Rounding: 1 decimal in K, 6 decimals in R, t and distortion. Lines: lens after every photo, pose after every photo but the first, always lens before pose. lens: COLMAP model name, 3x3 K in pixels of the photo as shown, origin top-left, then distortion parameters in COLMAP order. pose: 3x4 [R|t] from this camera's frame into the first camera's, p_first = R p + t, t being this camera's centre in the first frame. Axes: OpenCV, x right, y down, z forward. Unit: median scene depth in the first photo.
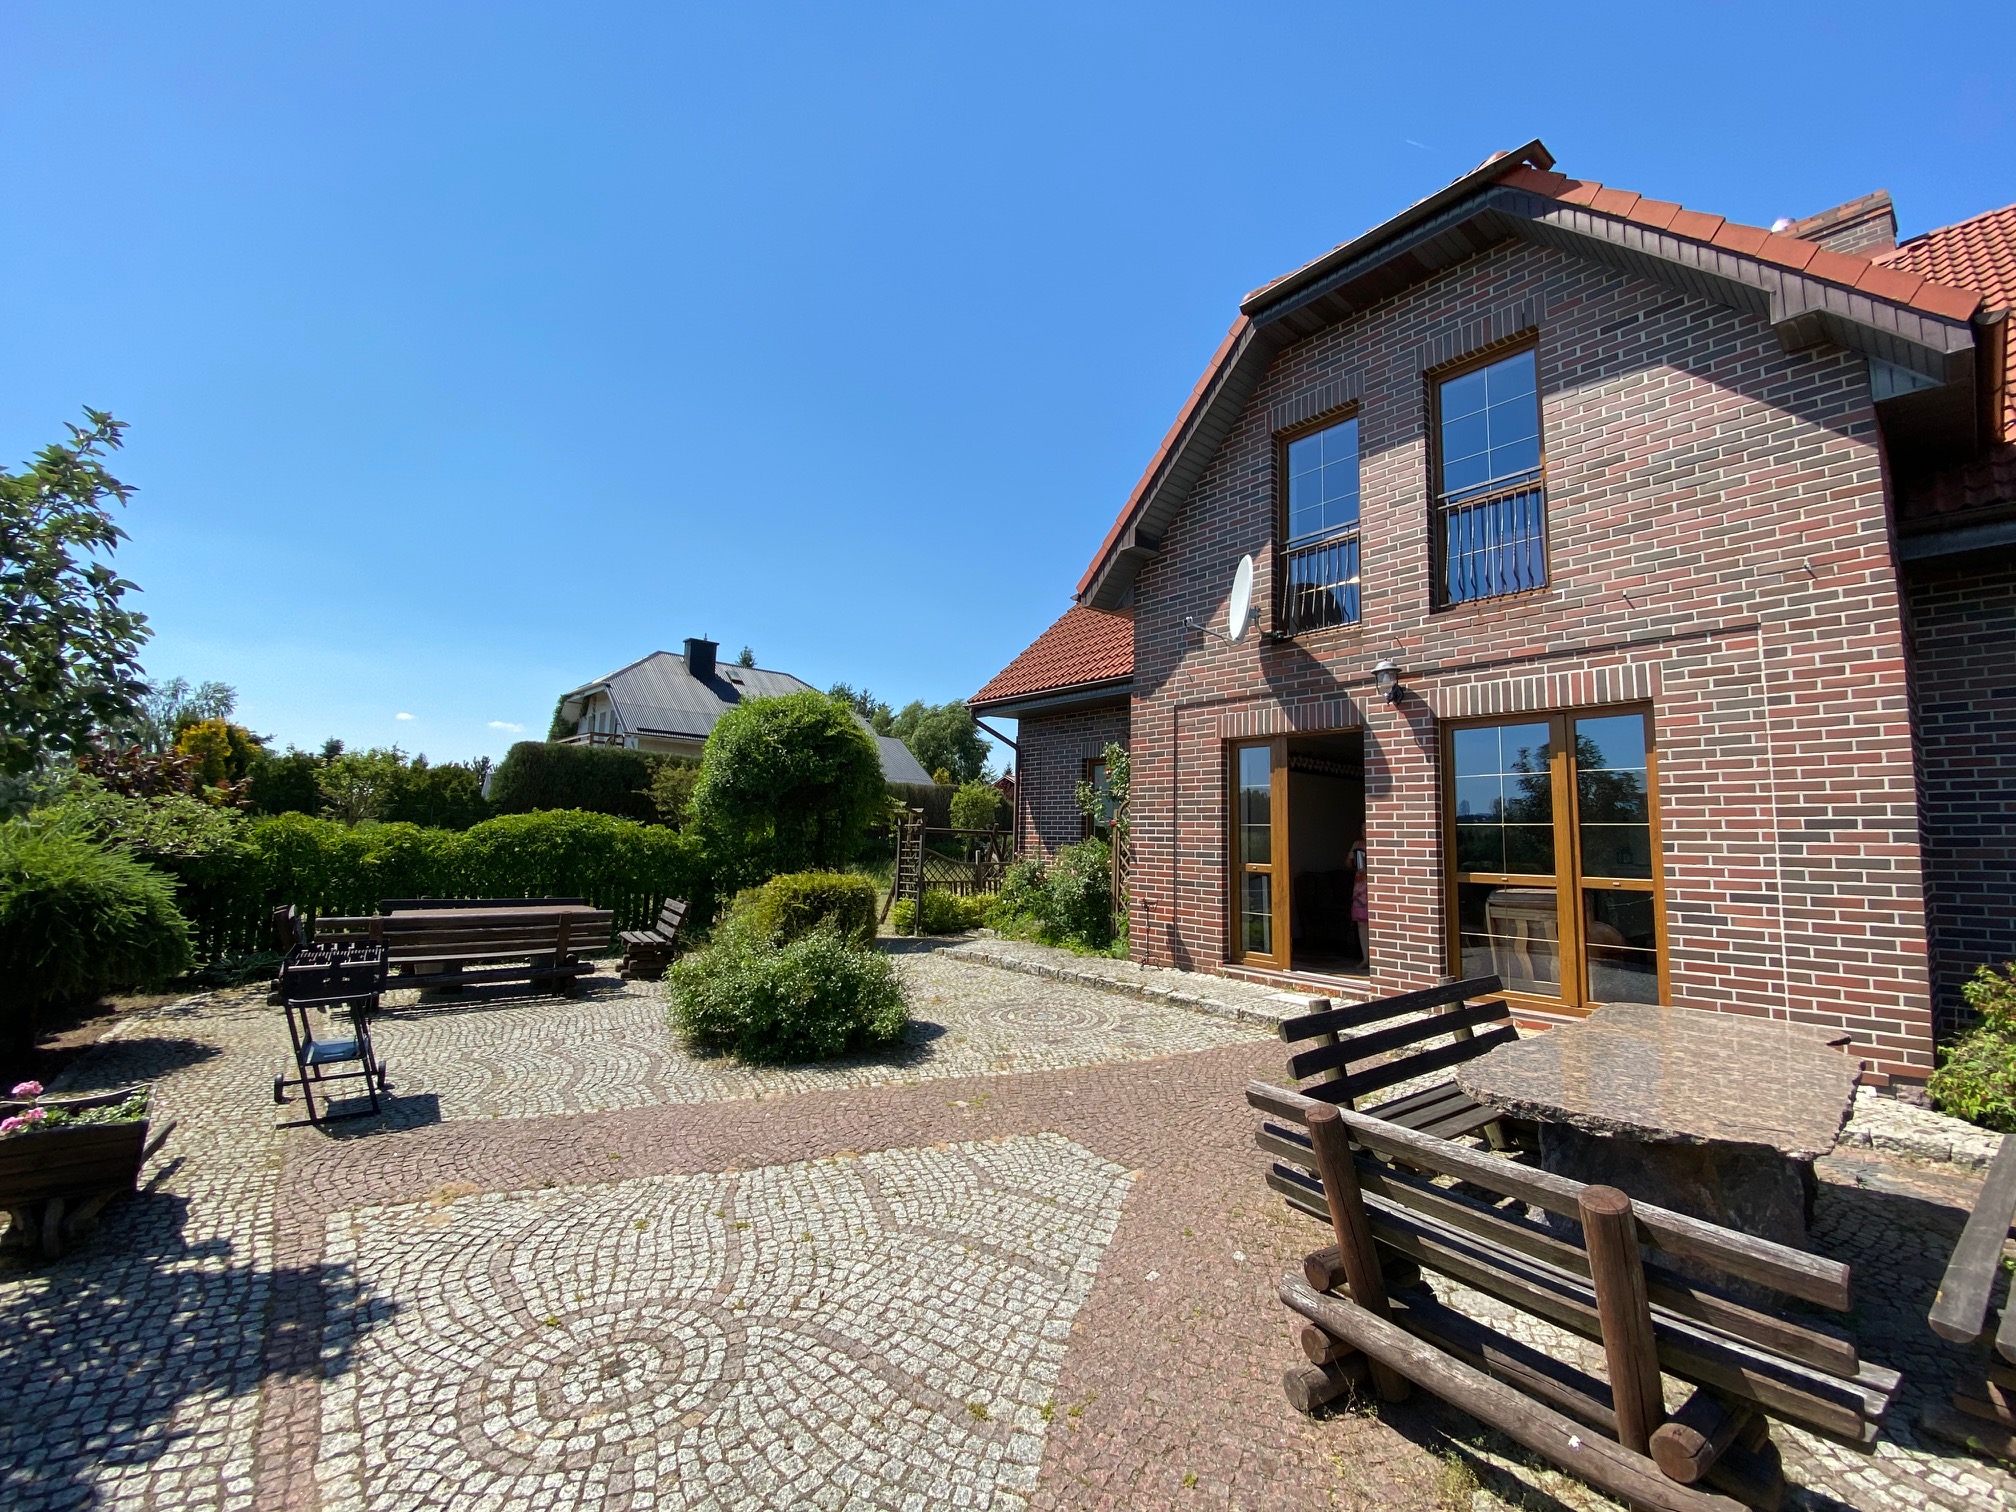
lens RADIAL K [[826.2, 0, 1009.6], [0, 826.2, 755.1], [0, 0, 1]] dist [0.002429, -0.000090]
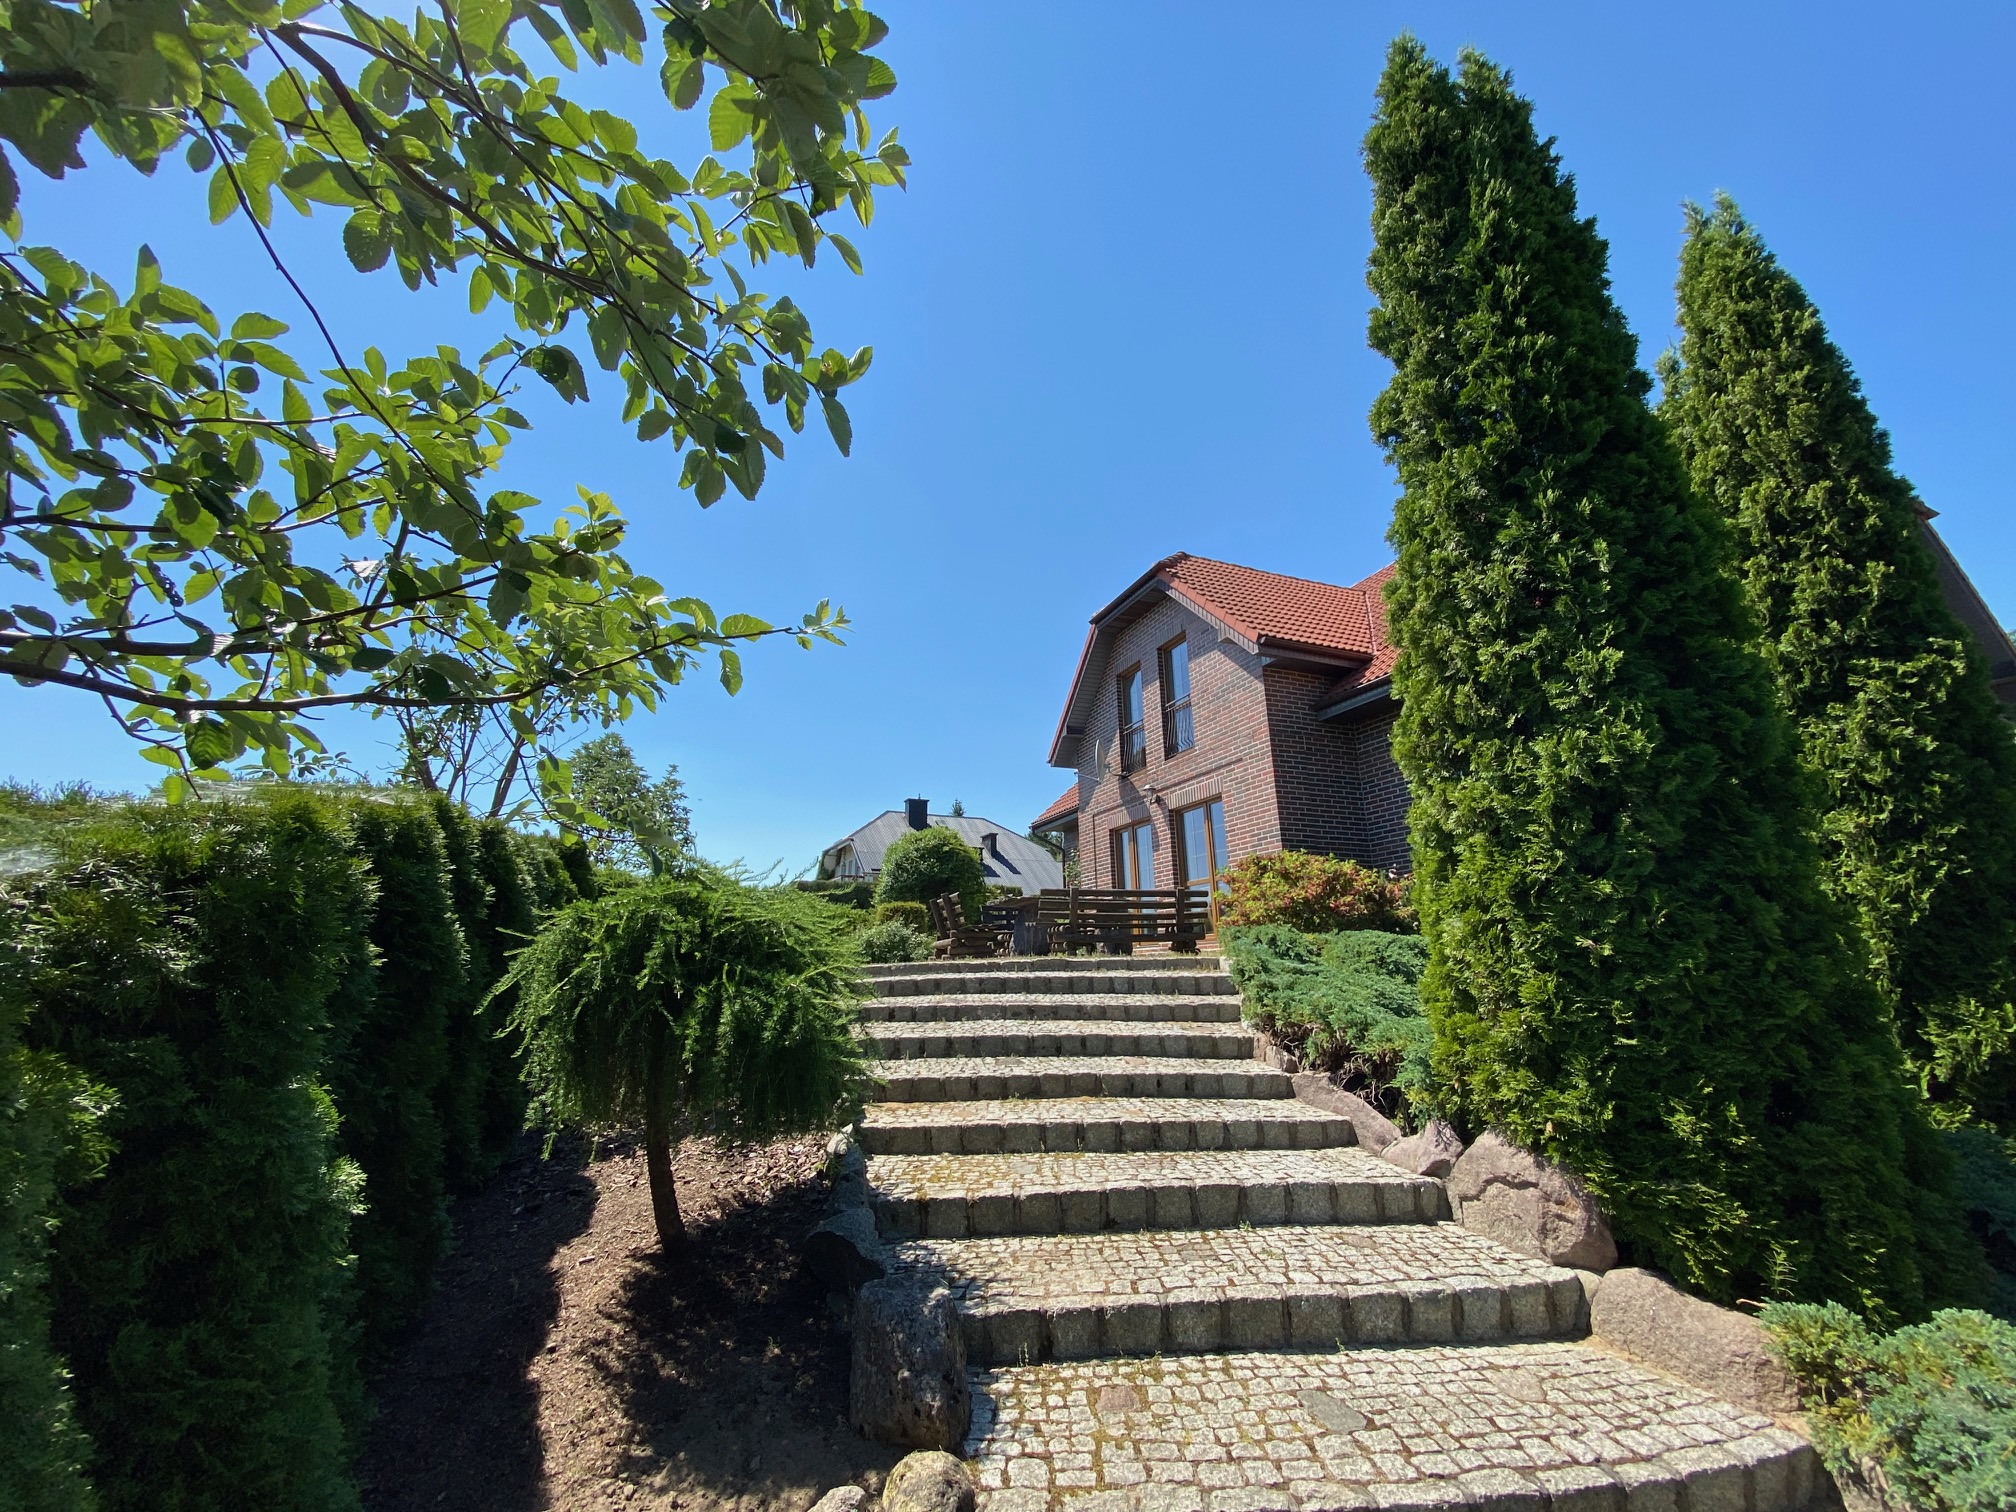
lens RADIAL K [[826.2, 0, 1005.8], [0, 826.2, 754.9], [0, 0, 1]] dist [0.002429, -0.000090]
pose [[0.954140, -0.115827, -0.276046, 0.607965], [0.069118, 0.982437, -0.173322, 0.132122], [0.291273, 0.146294, 0.945388, -0.966700]]
